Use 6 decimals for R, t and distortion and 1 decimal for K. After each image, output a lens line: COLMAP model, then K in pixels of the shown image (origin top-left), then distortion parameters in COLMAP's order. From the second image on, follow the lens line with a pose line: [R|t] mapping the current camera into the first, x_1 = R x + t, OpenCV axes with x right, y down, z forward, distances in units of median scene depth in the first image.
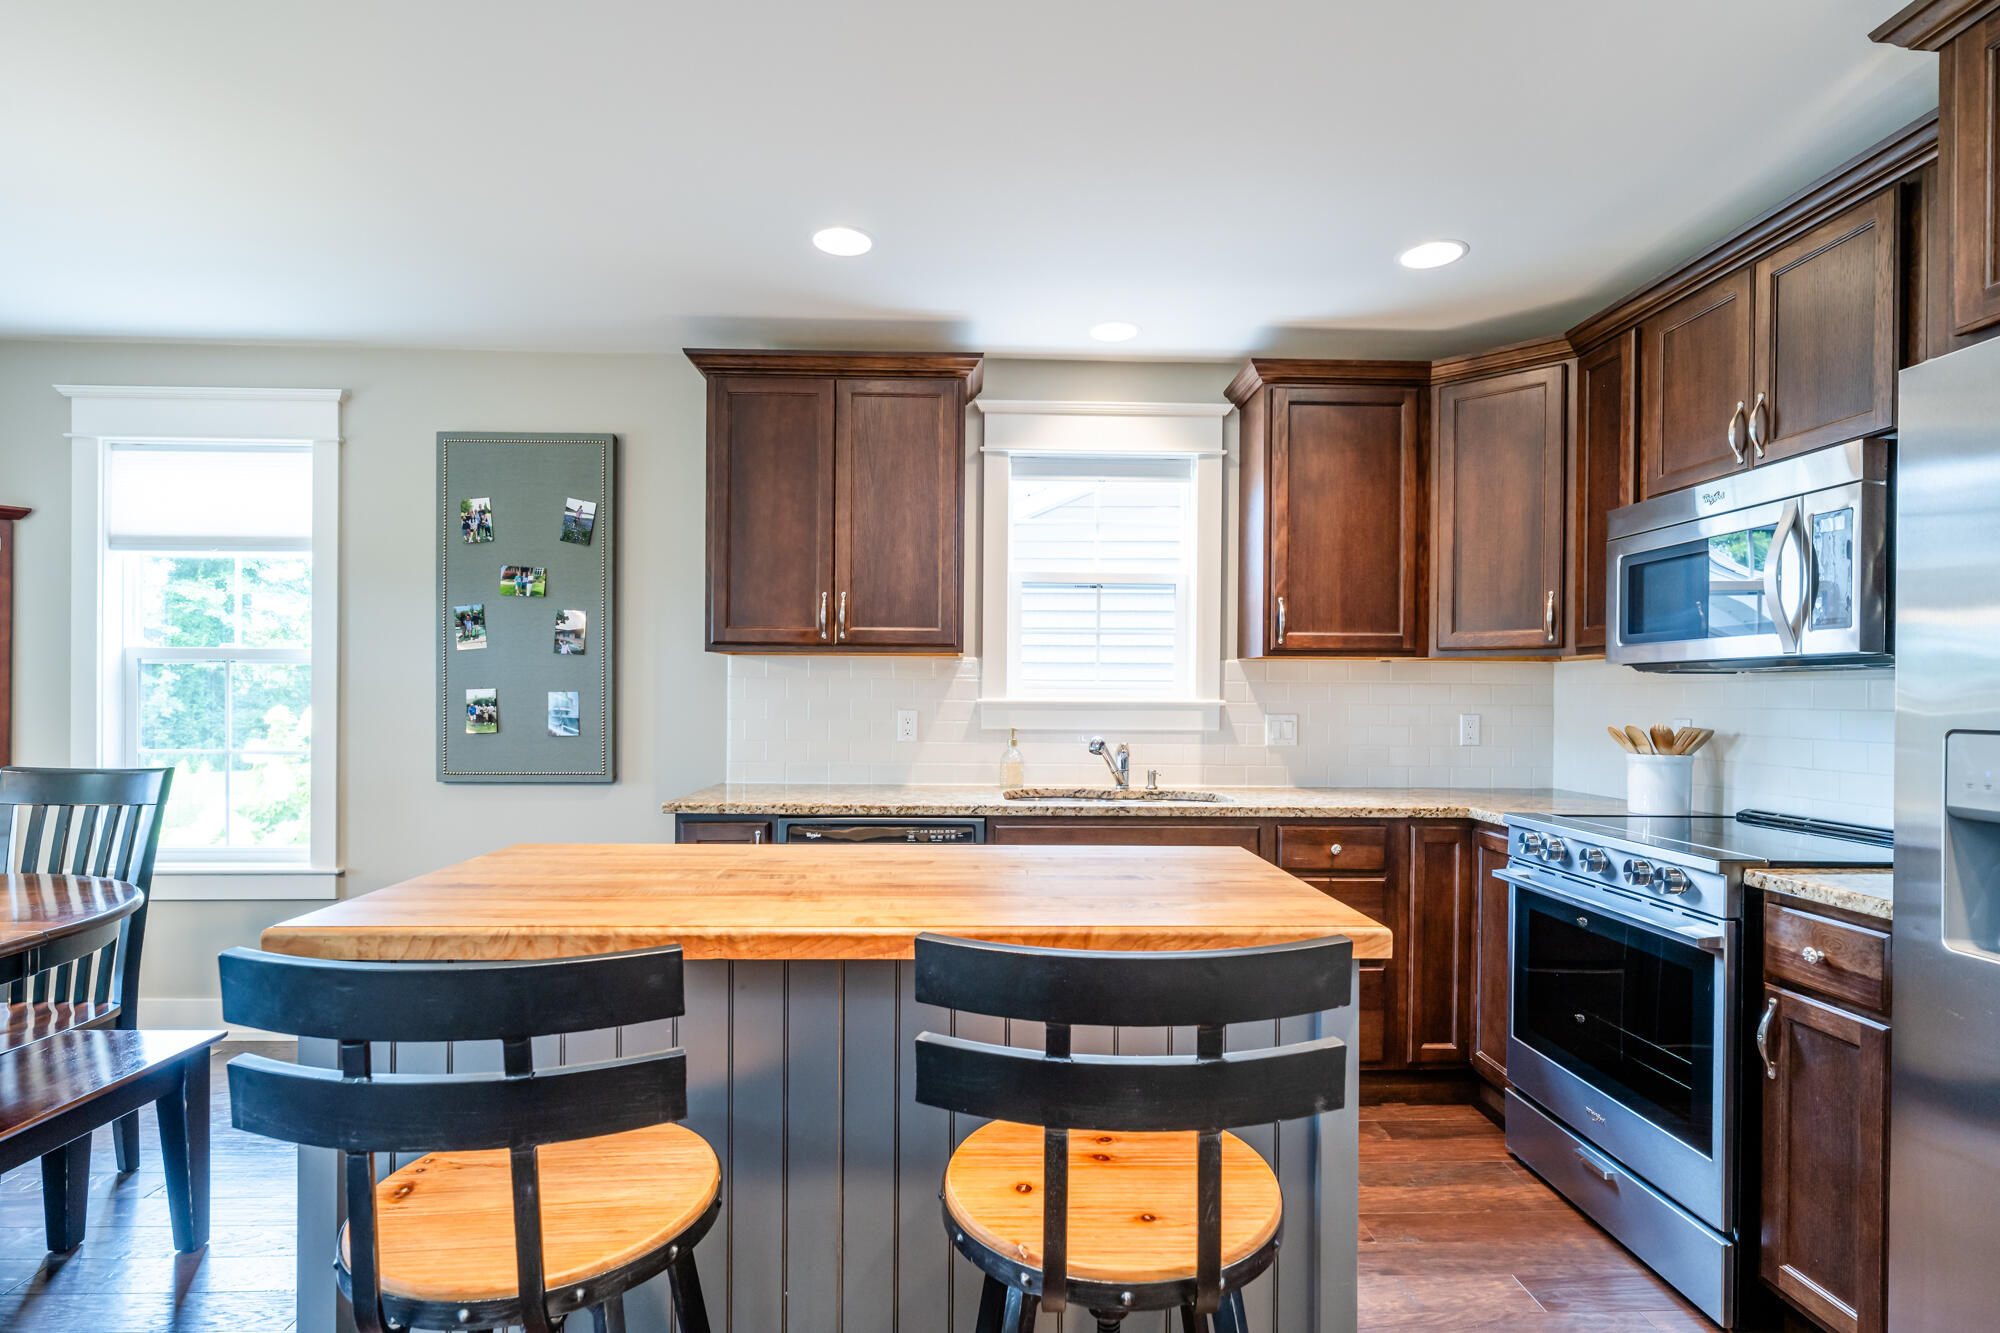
lens RADIAL K [[981.8, 0, 988.9], [0, 981.8, 696.1], [0, 0, 1]] dist [0.001966, -0.000956]
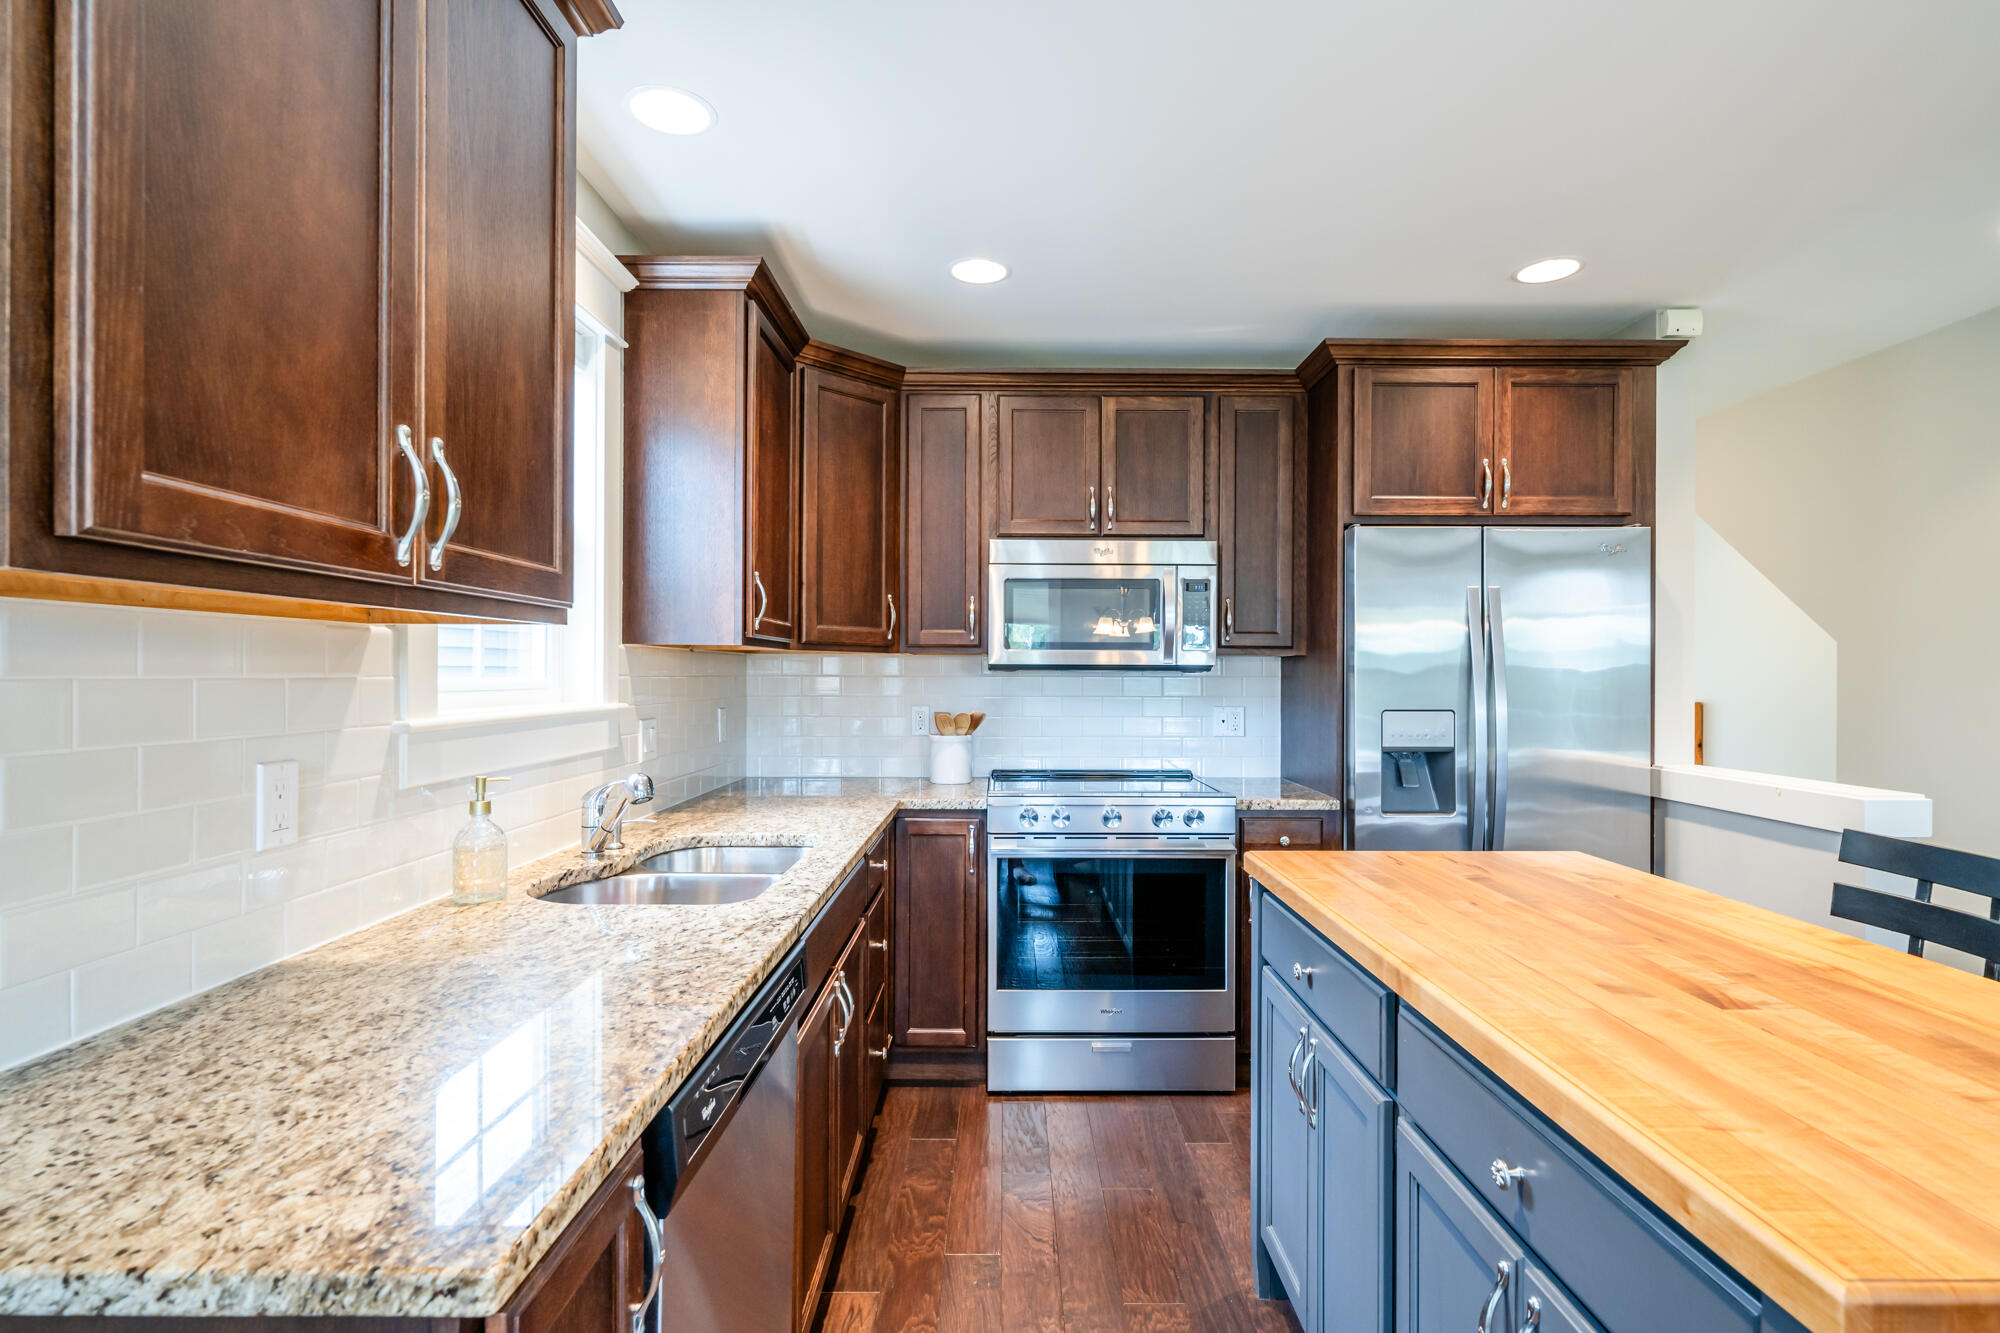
lens RADIAL K [[981.8, 0, 1000.4], [0, 981.8, 673.5], [0, 0, 1]] dist [0.001966, -0.000956]
pose [[0.020573, -0.009024, 0.999748, -0.493027], [-0.002768, 0.999955, 0.009083, -0.026138], [-0.999785, -0.002954, 0.020547, 0.790984]]
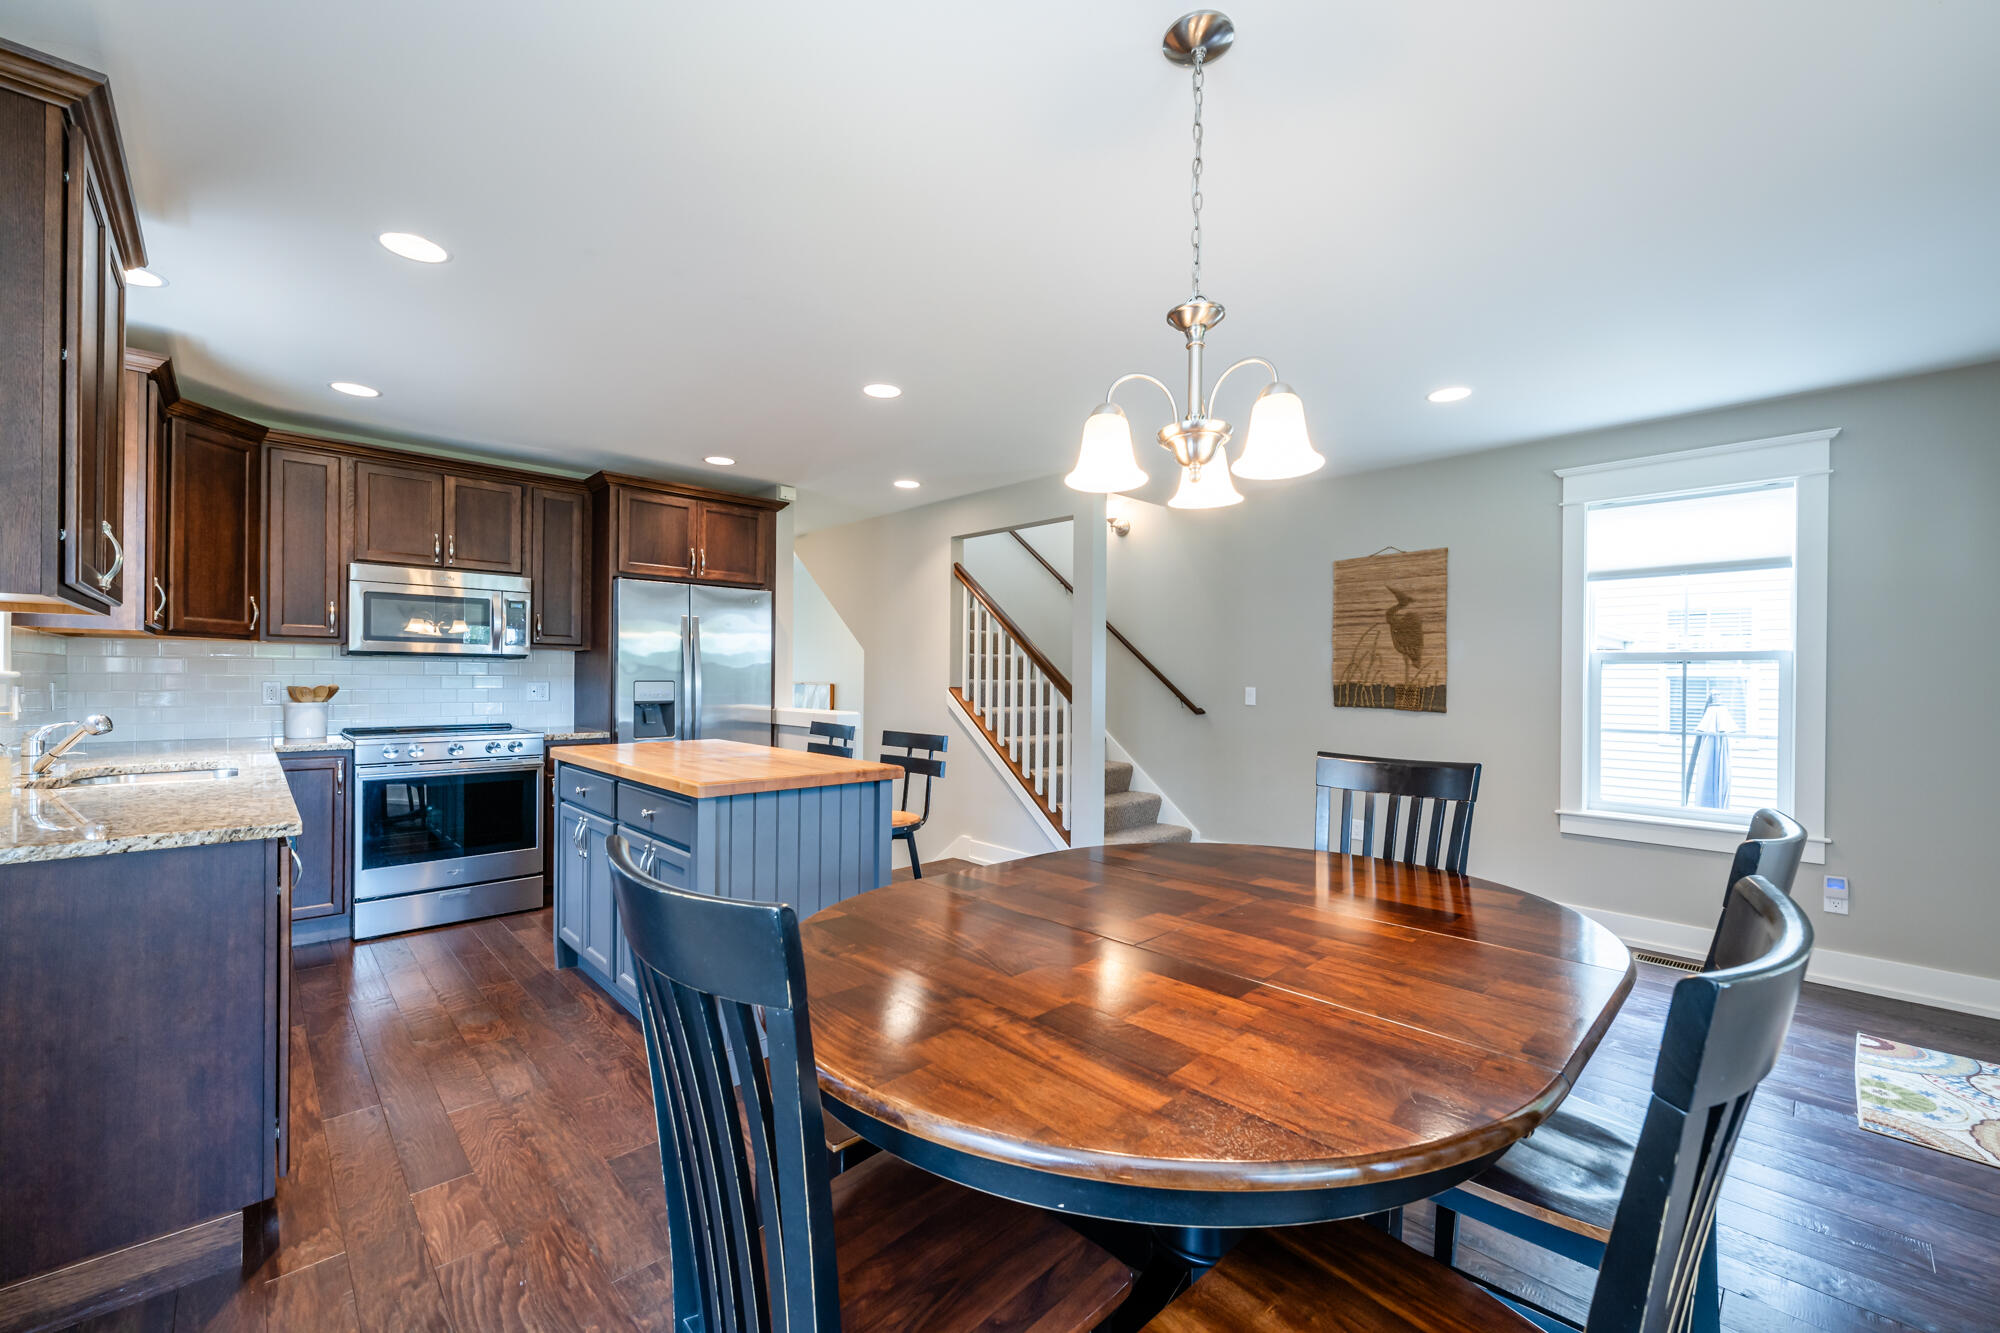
lens RADIAL K [[804.7, 0, 1006.2], [0, 804.7, 678.3], [0, 0, 1]] dist [0.002398, -0.000517]
pose [[-0.676725, -0.016174, 0.736058, -1.005194], [-0.014337, 0.999859, 0.008789, -0.010041], [-0.736096, -0.004605, -0.676861, 0.914395]]
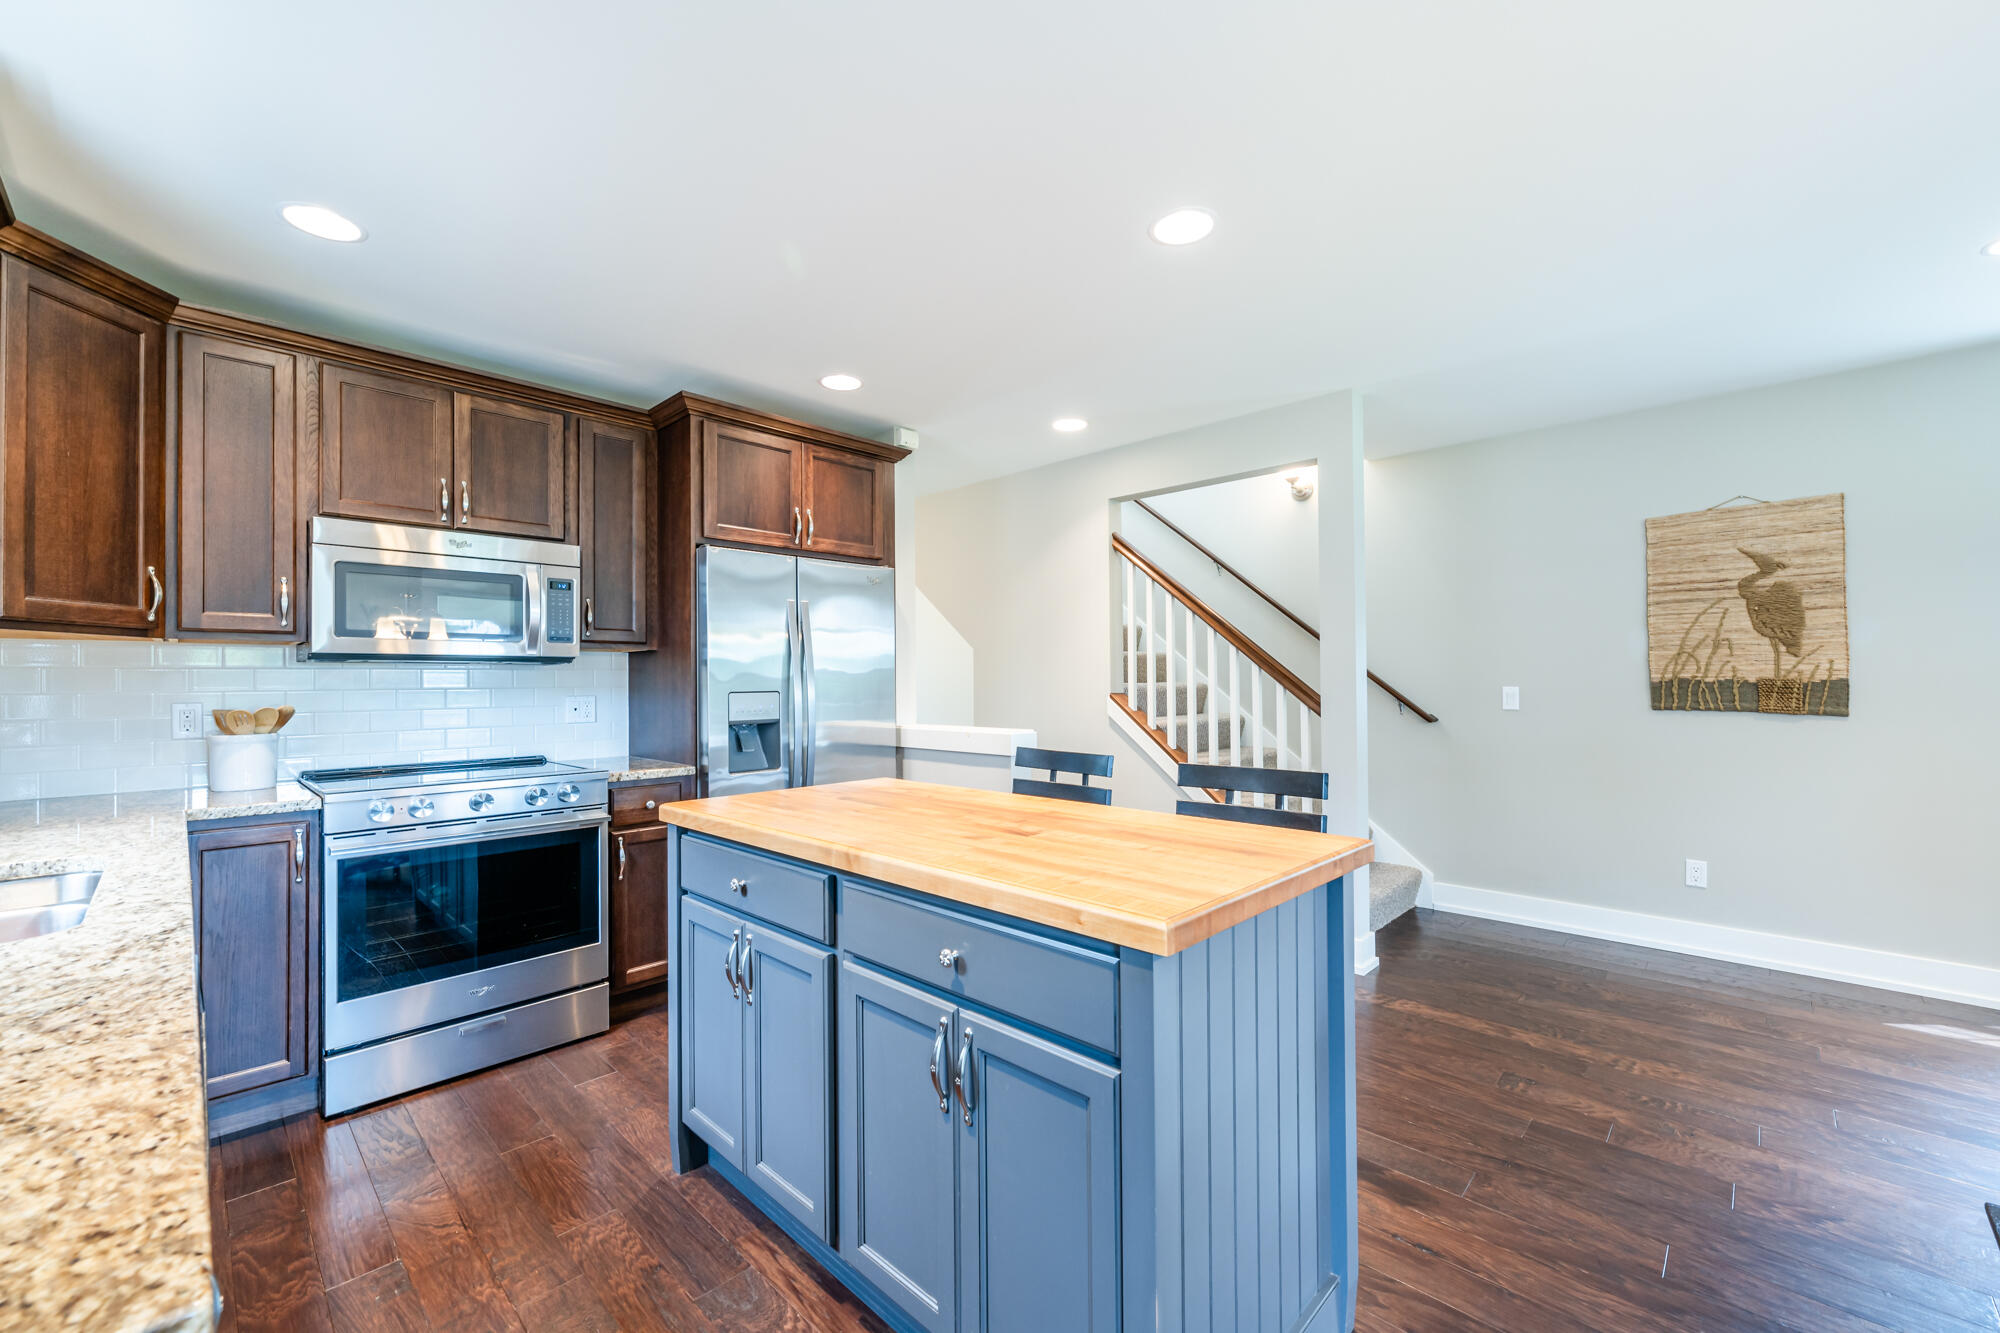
lens RADIAL K [[804.7, 0, 1005.9], [0, 804.7, 672.1], [0, 0, 1]] dist [0.002398, -0.000517]
pose [[-0.706214, 0.004817, 0.707982, -0.480238], [0.002127, 0.999987, -0.004682, -0.003176], [-0.707995, -0.001801, -0.706215, 0.897184]]
